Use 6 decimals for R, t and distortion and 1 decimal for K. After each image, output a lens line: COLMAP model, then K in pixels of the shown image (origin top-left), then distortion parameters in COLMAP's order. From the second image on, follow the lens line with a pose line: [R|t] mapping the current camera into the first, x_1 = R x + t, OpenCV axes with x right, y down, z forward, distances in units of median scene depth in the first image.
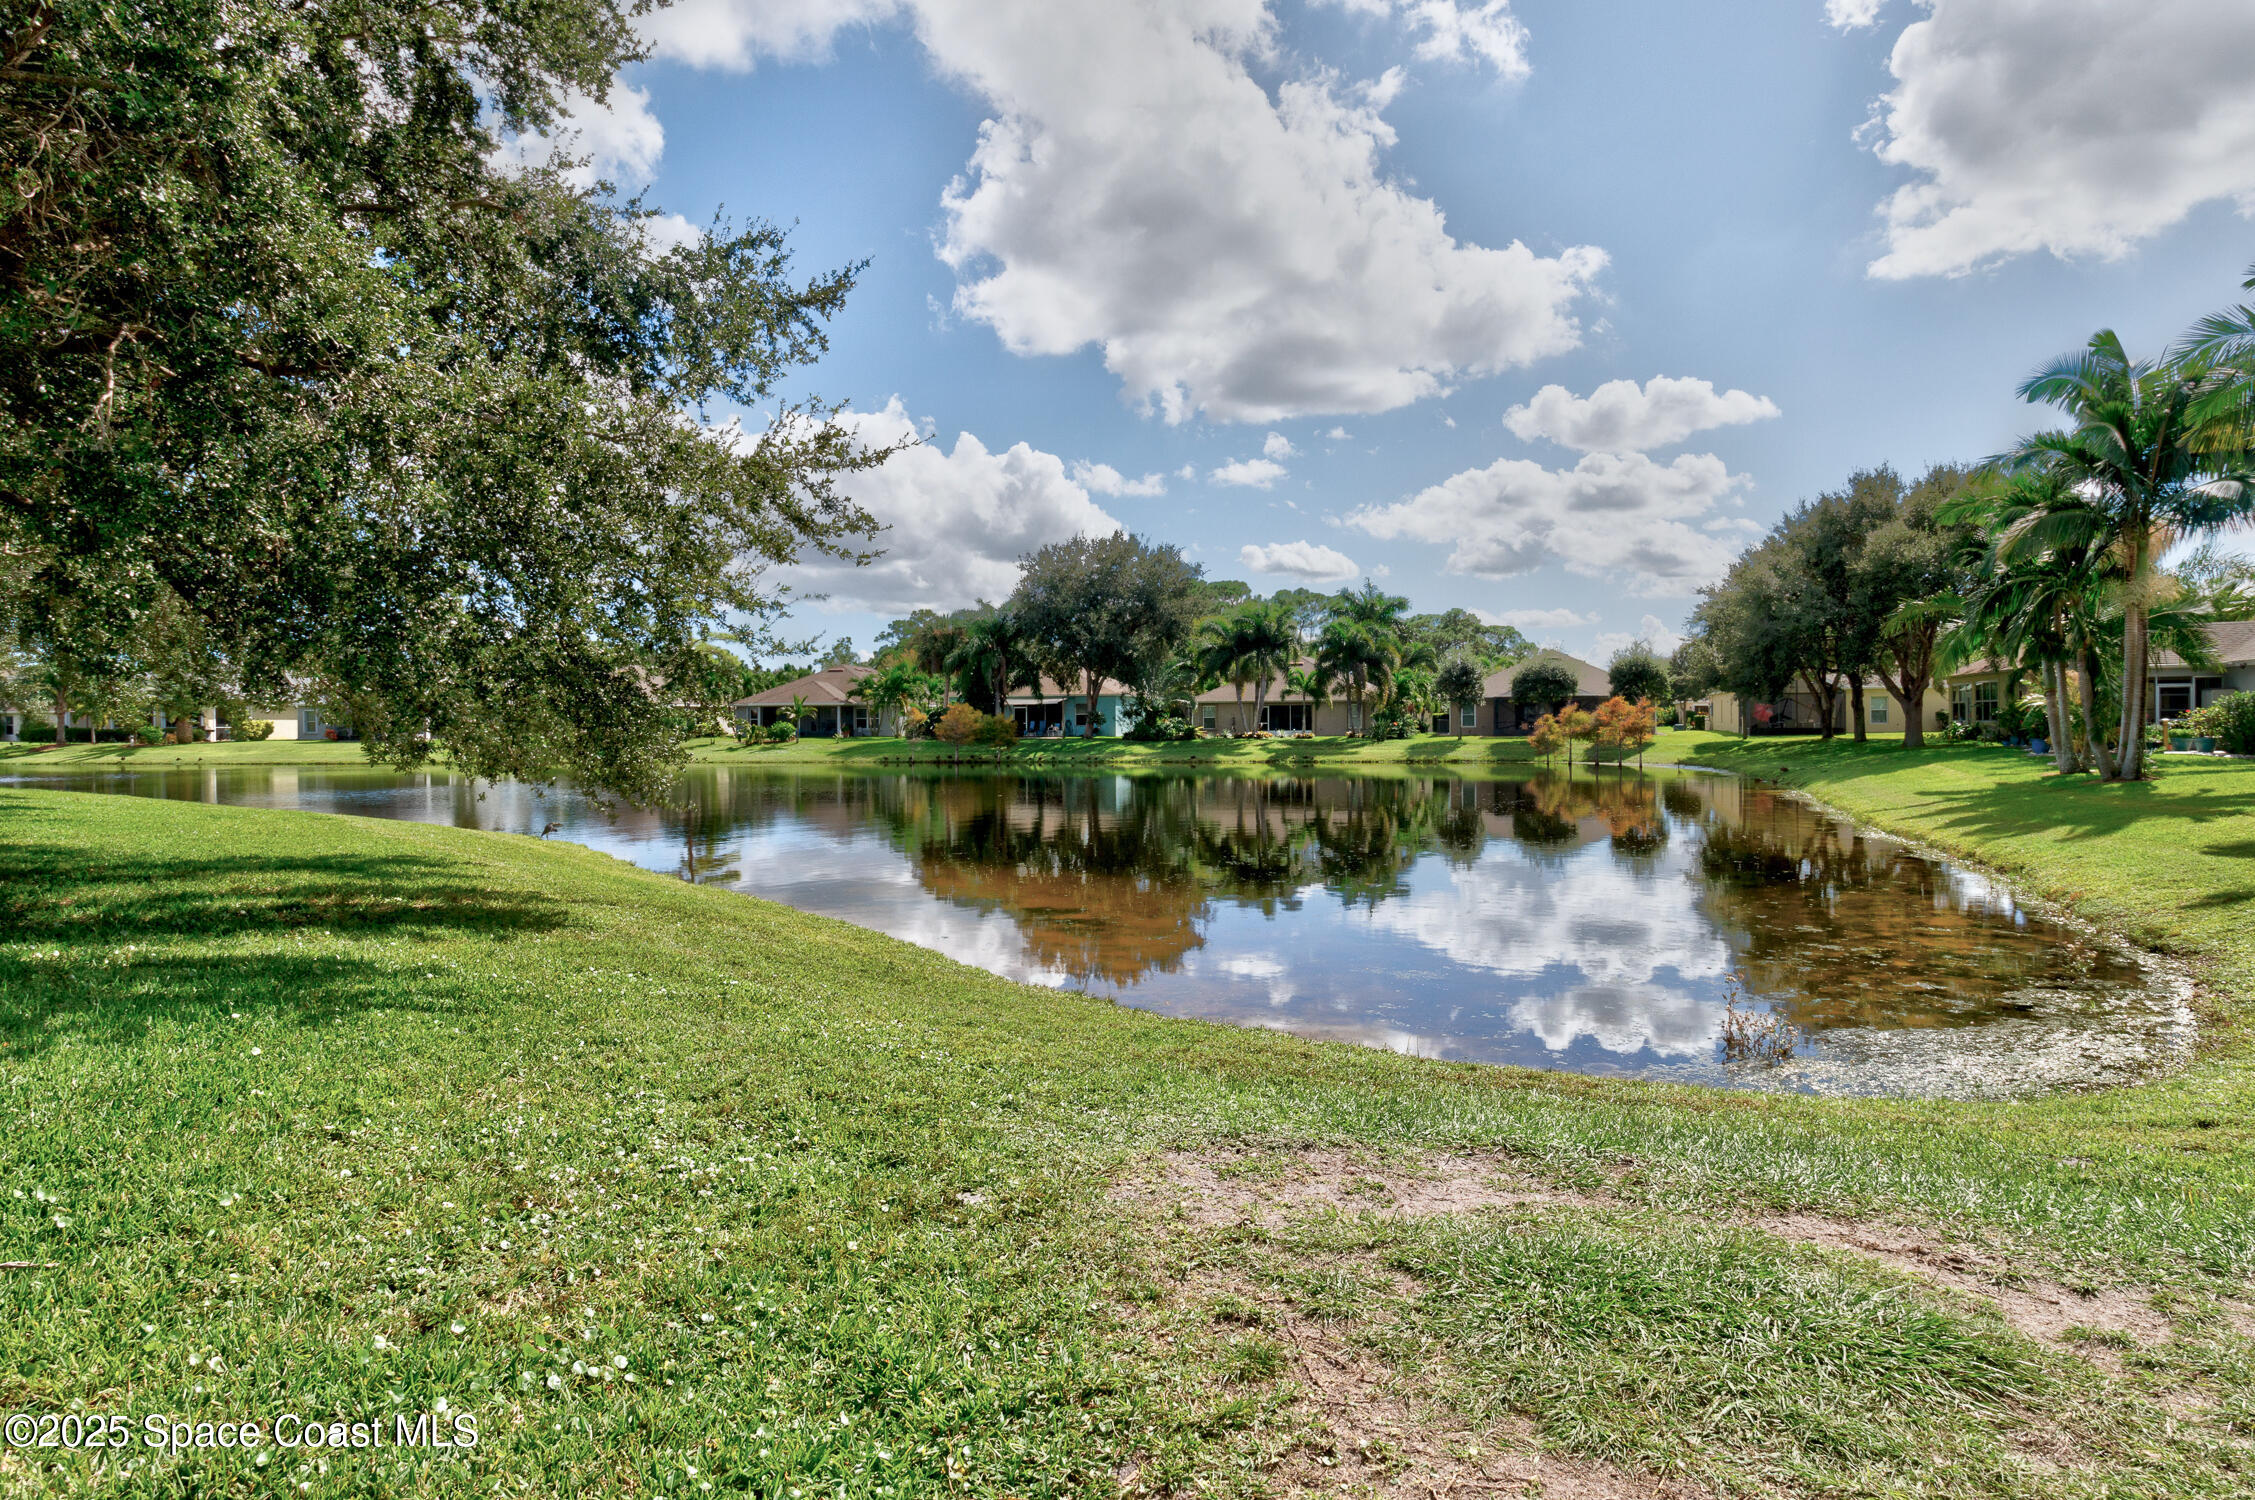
lens RADIAL K [[1190.4, 0, 1177.1], [0, 1190.4, 749.4], [0, 0, 1]] dist [-0.004910, 0.000514]
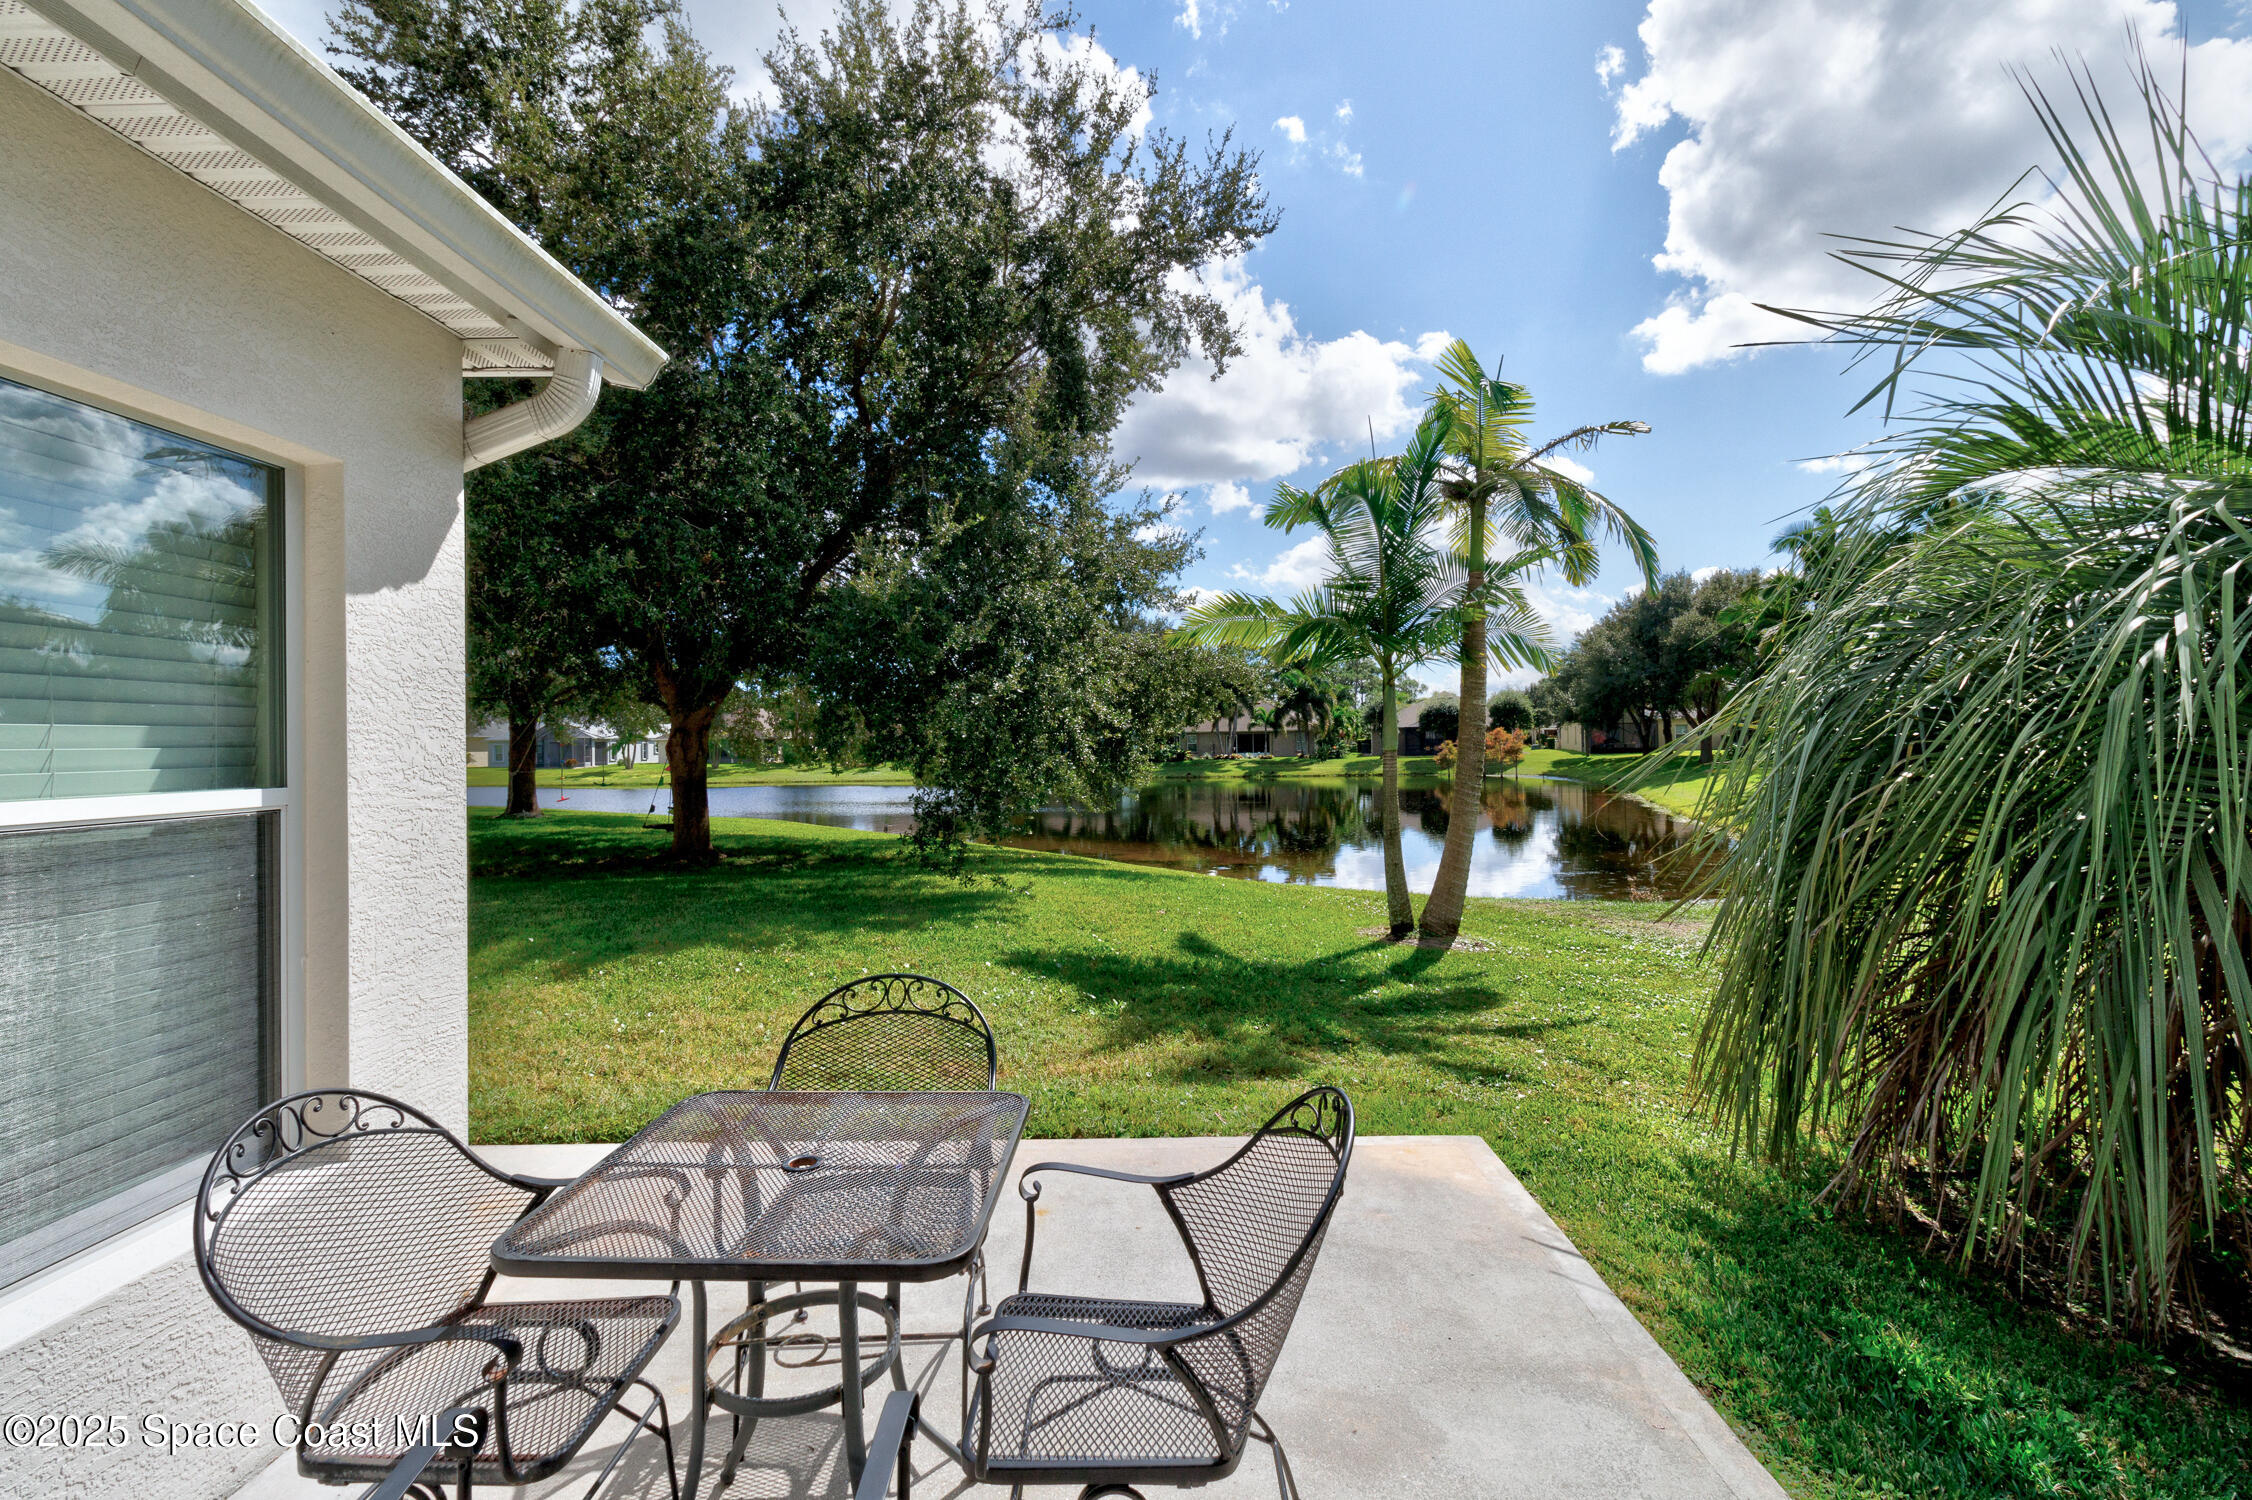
lens RADIAL K [[1053.8, 0, 1107.0], [0, 1053.8, 729.6], [0, 0, 1]] dist [0.005116, -0.000794]
pose [[0.998978, -0.010523, 0.043967, -0.130729], [0.011820, 0.999500, -0.029341, -0.009666], [-0.043637, 0.029831, 0.998602, -0.198999]]
